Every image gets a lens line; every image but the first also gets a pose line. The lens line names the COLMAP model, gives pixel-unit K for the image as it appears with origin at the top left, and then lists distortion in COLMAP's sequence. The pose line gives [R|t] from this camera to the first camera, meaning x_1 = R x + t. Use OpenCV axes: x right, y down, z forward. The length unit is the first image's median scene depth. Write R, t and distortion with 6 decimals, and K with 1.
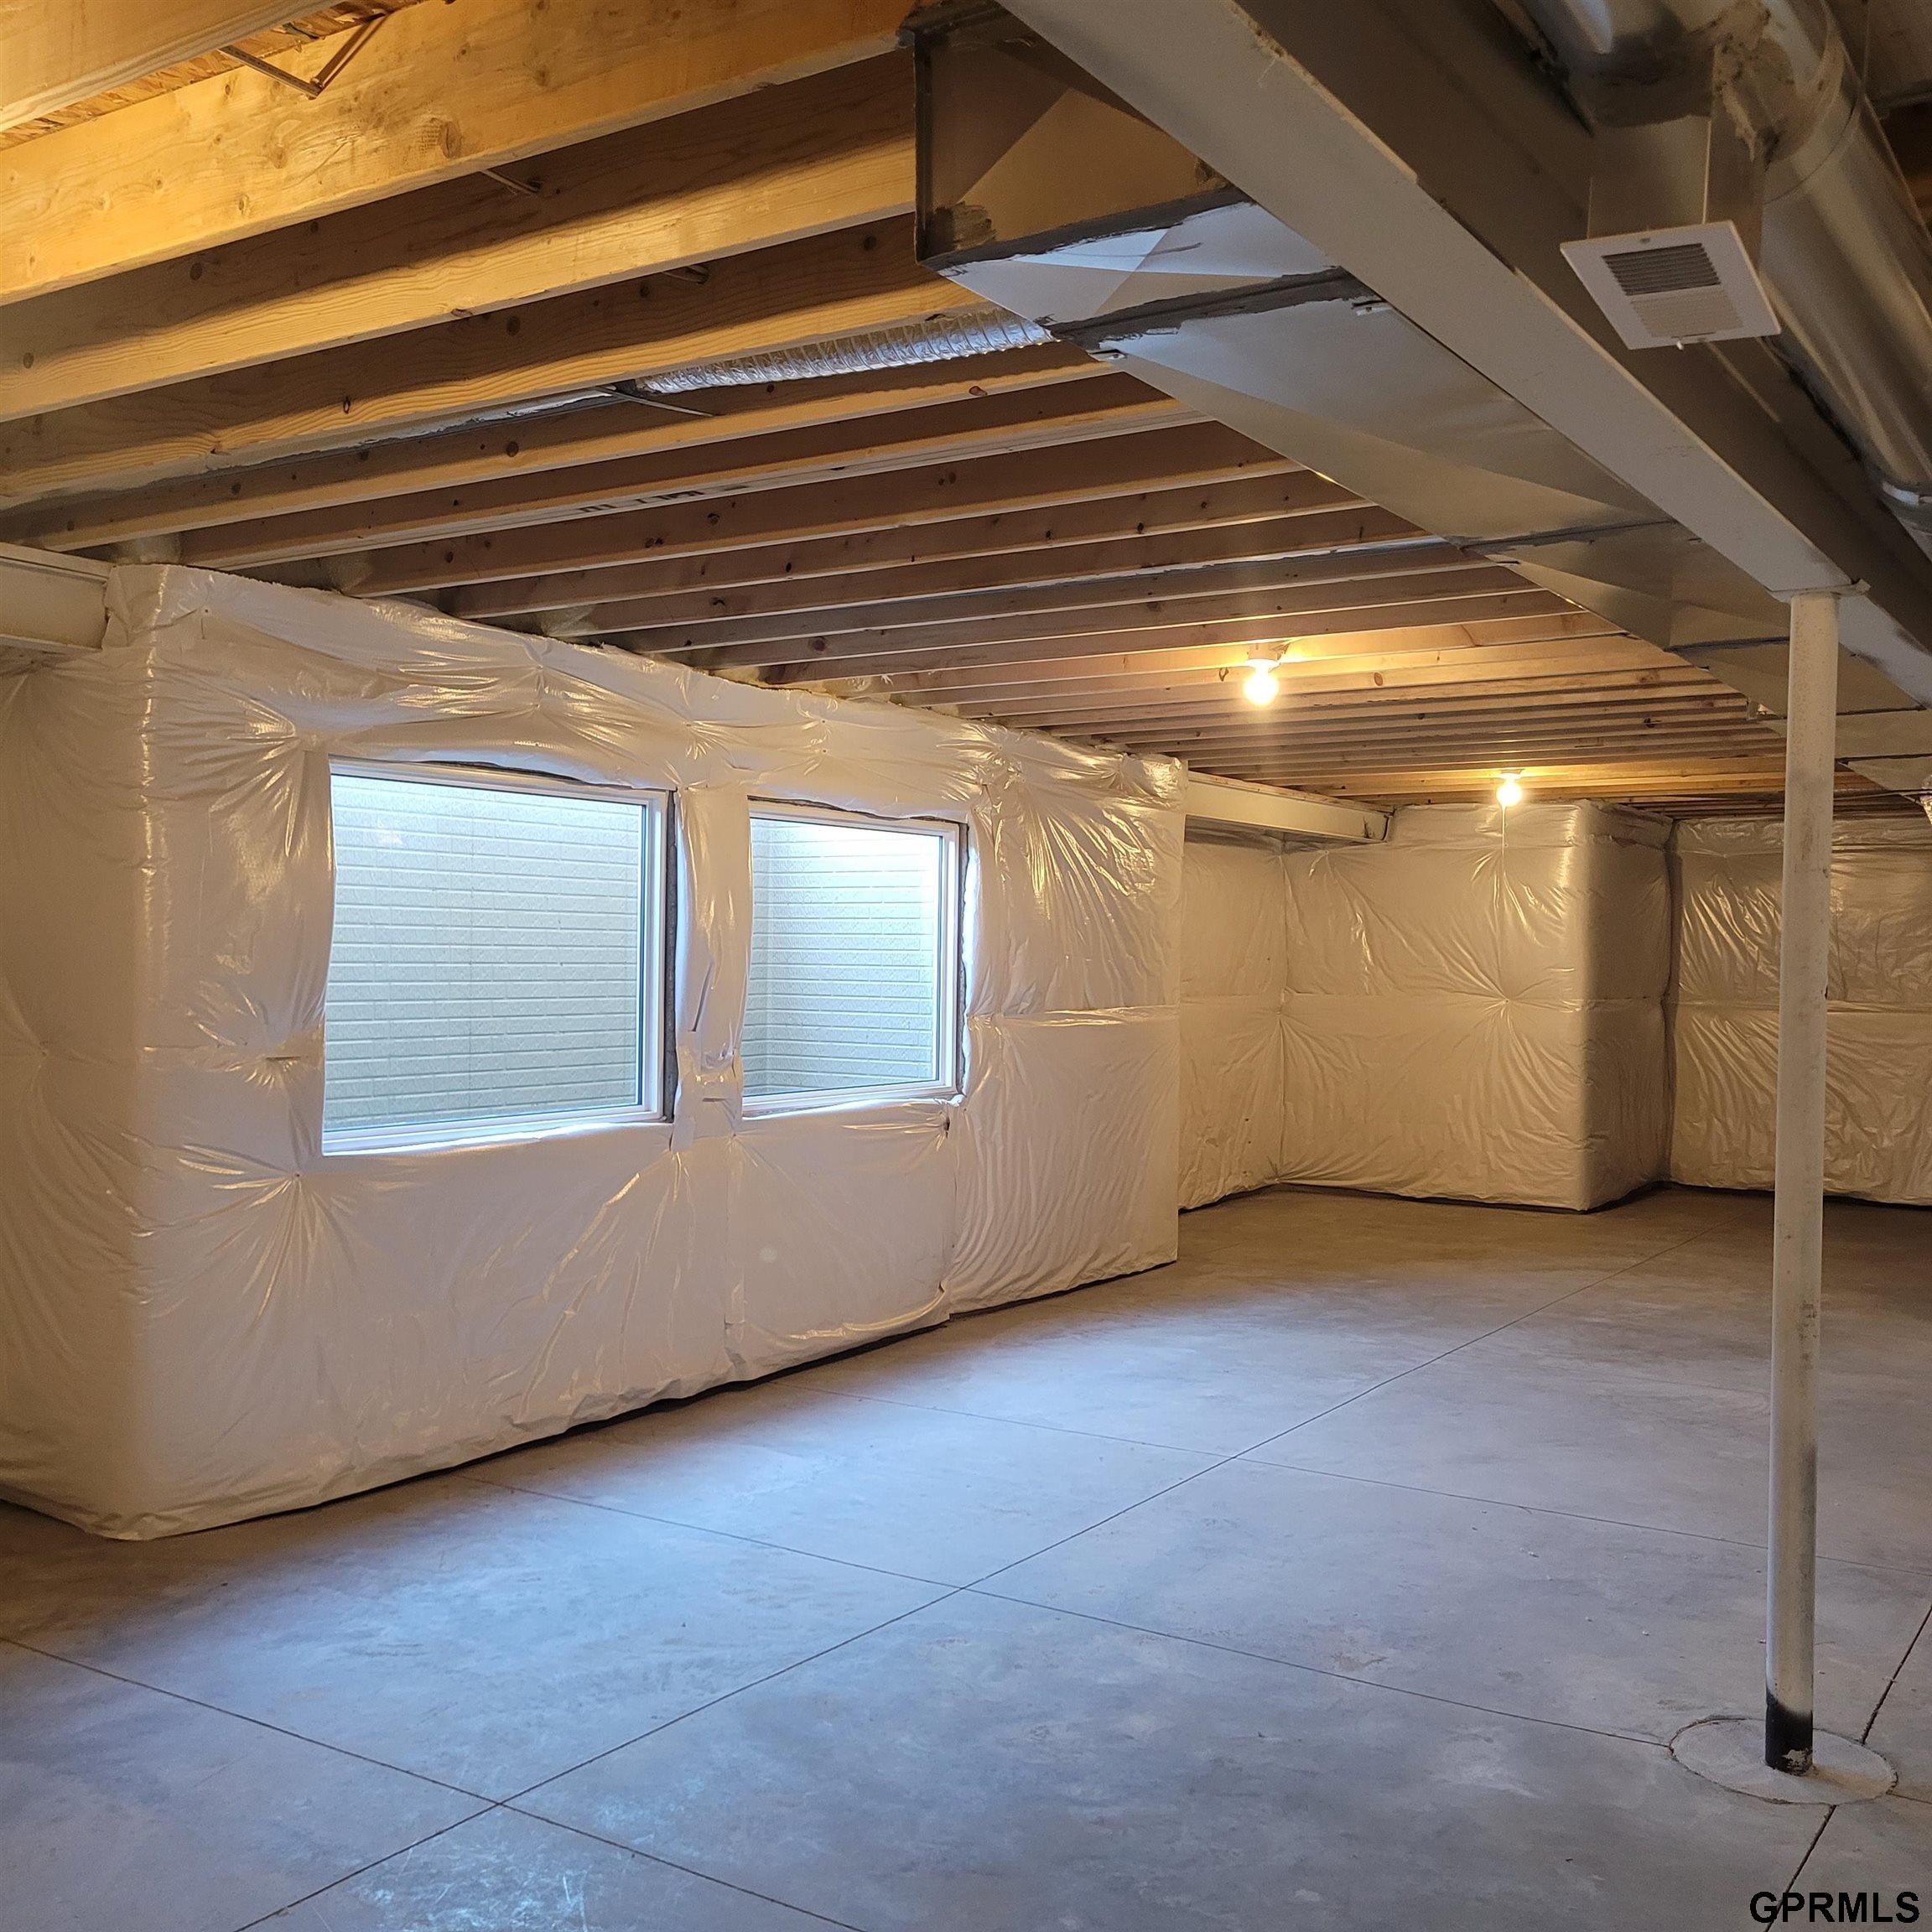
lens RADIAL K [[1968.3, 0, 977.8], [0, 1968.3, 967.4], [0, 0, 1]] dist [0.034413, 0.000000]
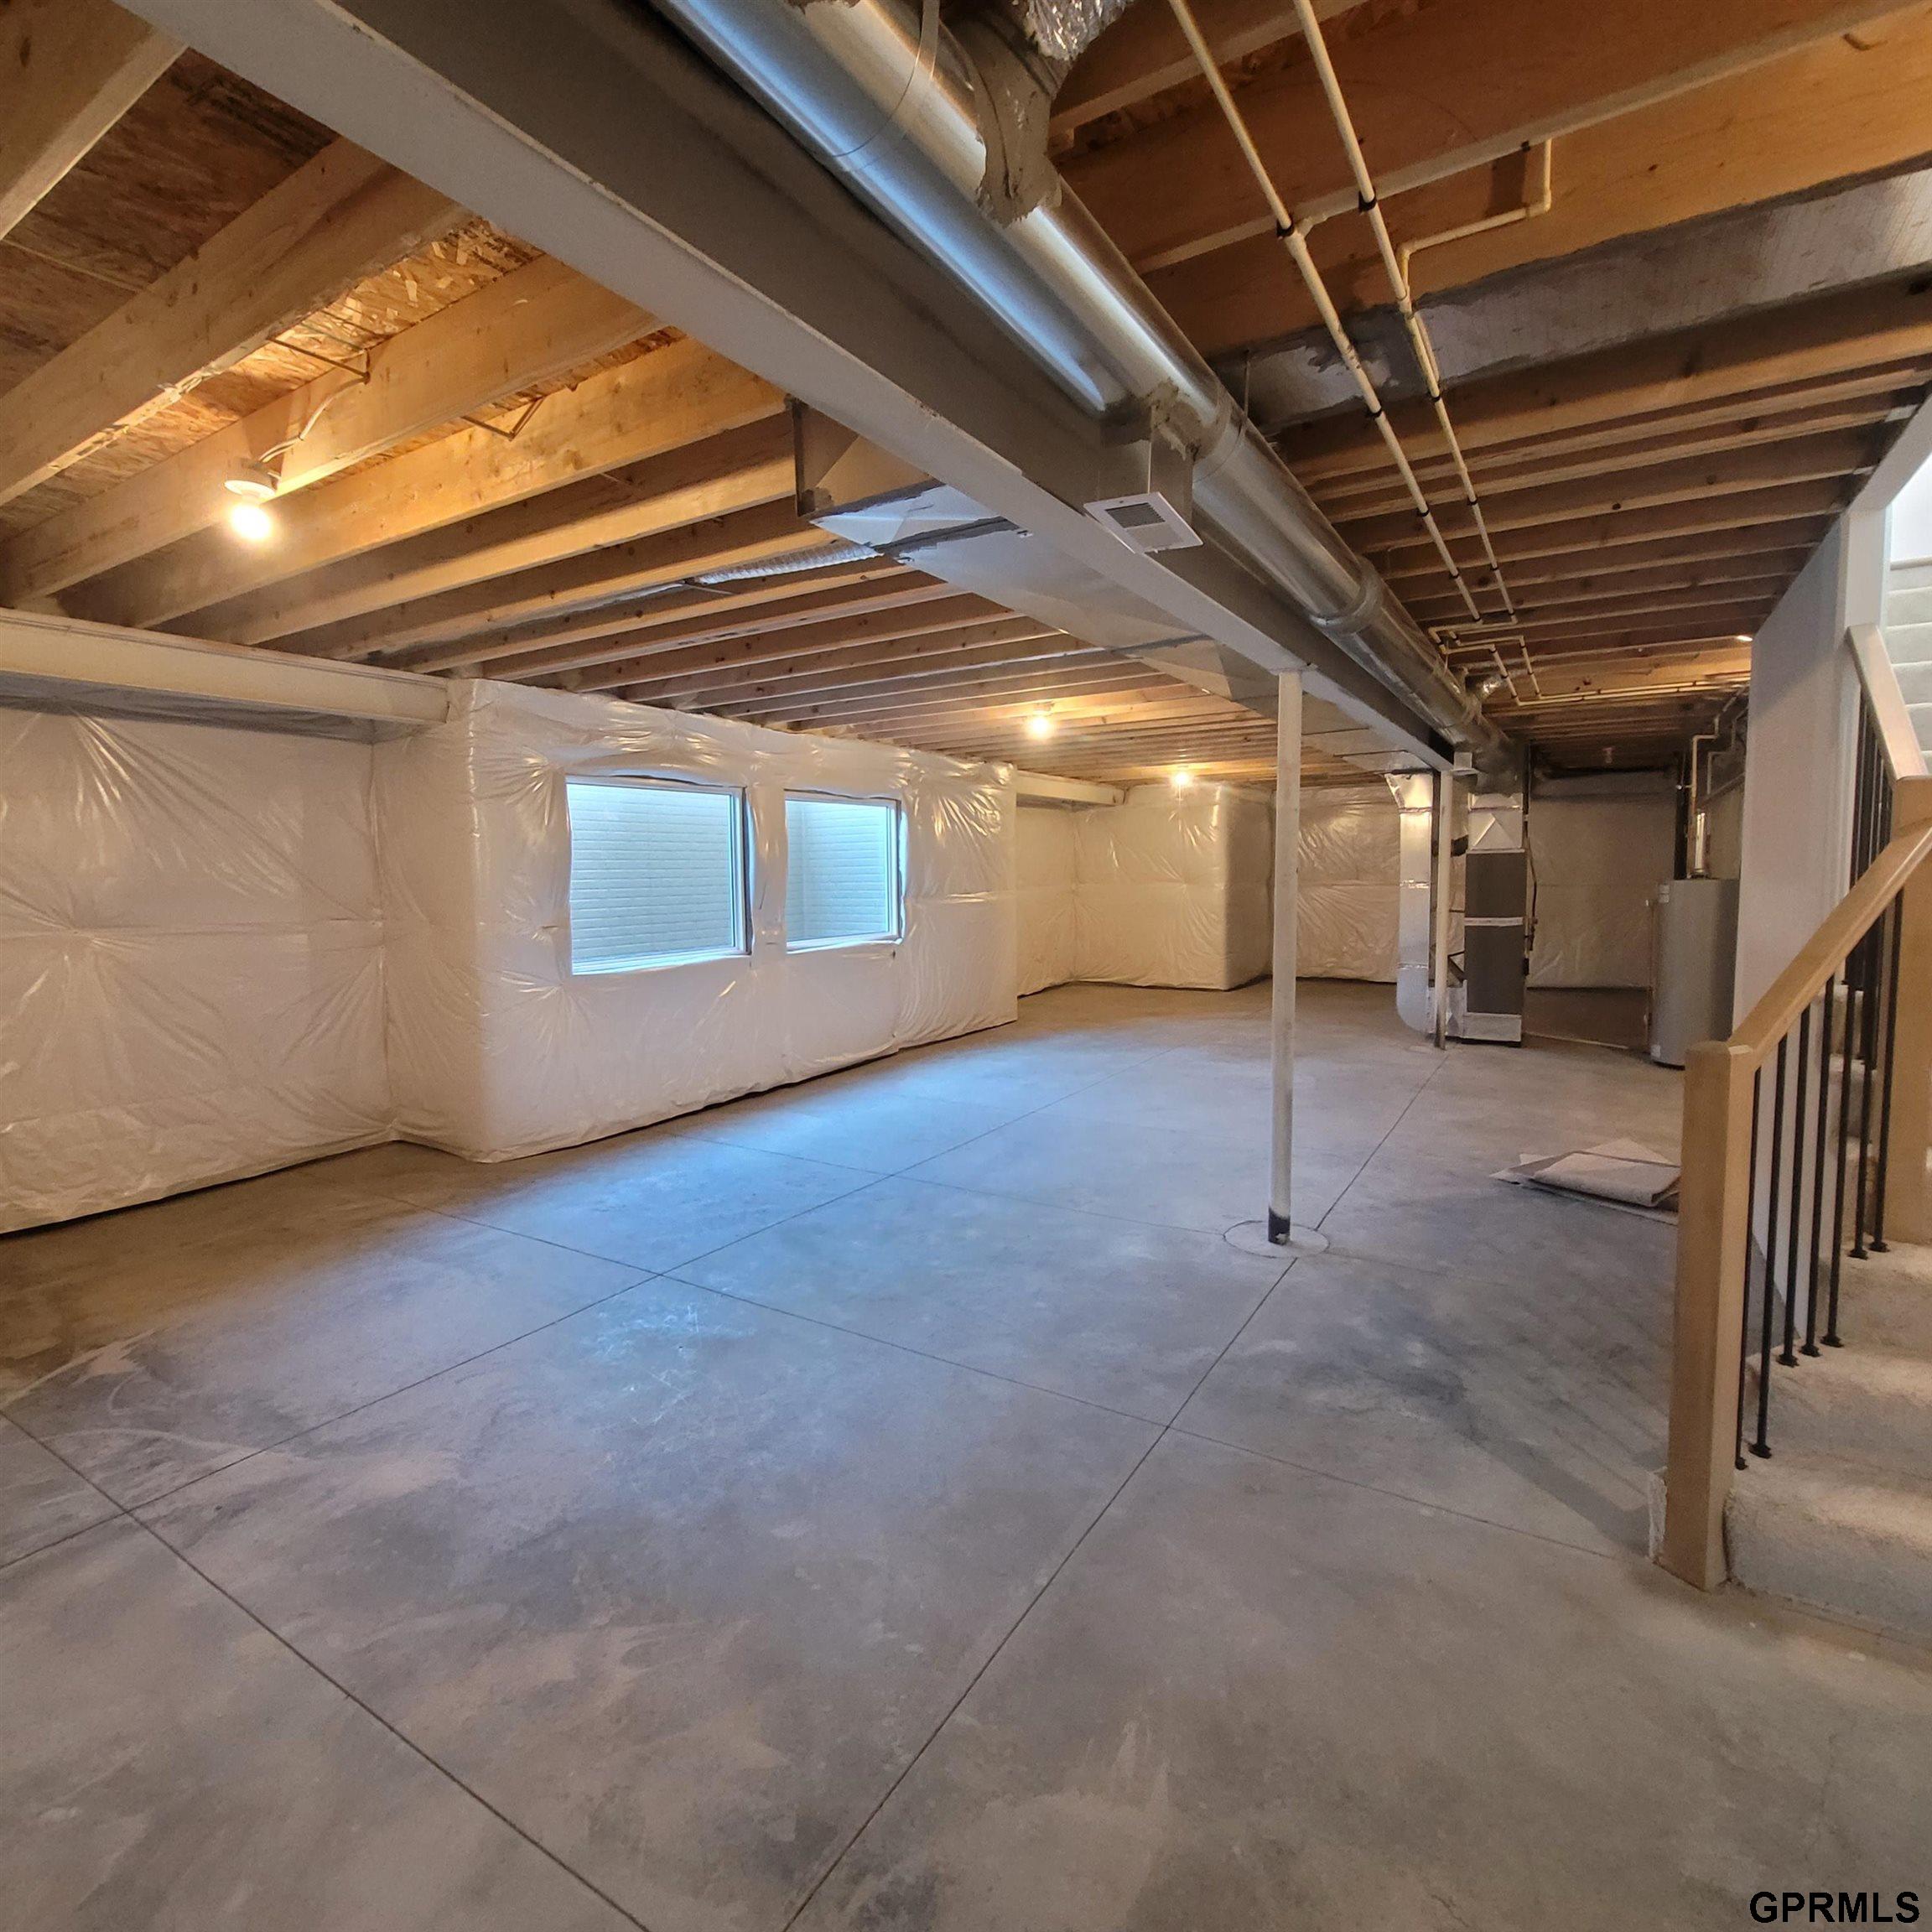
lens RADIAL K [[1041.8, 0, 964.2], [0, 1041.8, 958.8], [0, 0, 1]] dist [0.007698, 0.002966]
pose [[0.999629, -0.027187, -0.001625, 0.076022], [0.027233, 0.996933, 0.073368, 0.013304], [-0.000375, -0.073385, 0.997304, -0.062782]]
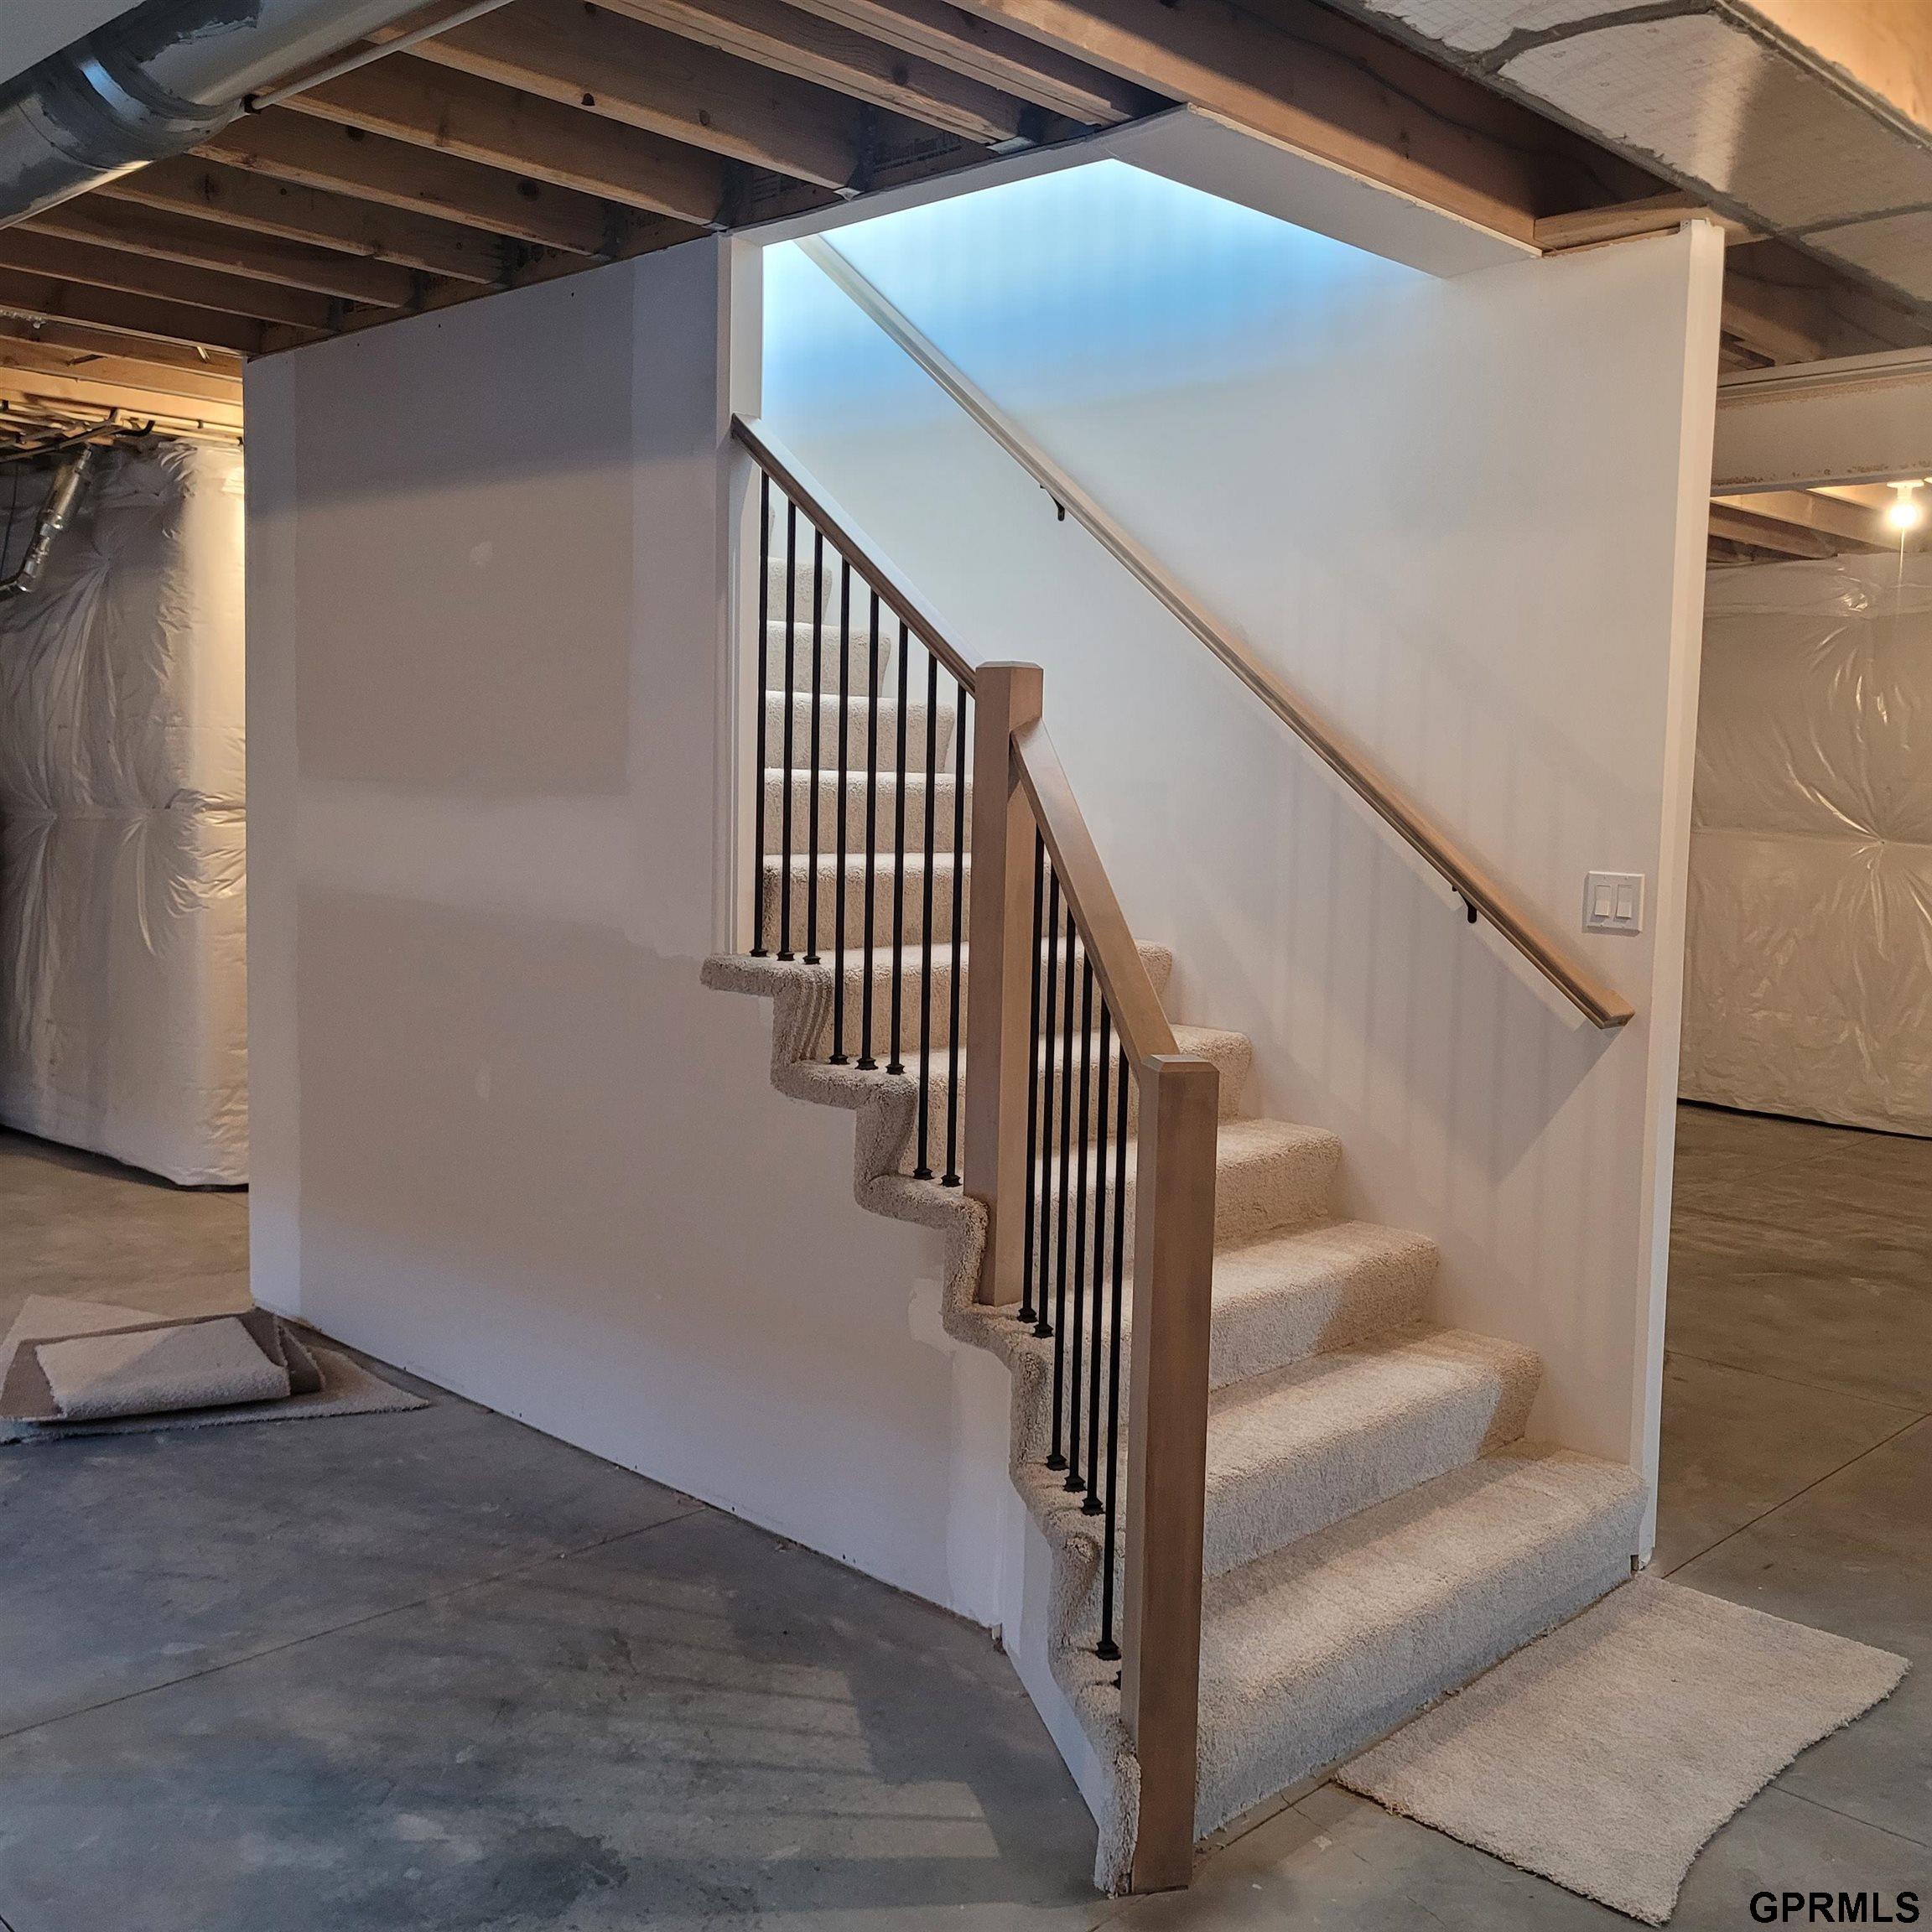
lens RADIAL K [[1968.3, 0, 973.3], [0, 1968.3, 969.4], [0, 0, 1]] dist [0.034413, 0.000000]
pose [[0.193537, -0.106129, 0.975336, -0.212018], [-0.013993, 0.993732, 0.110908, 0.002010], [-0.980993, -0.035112, 0.190839, 0.436551]]
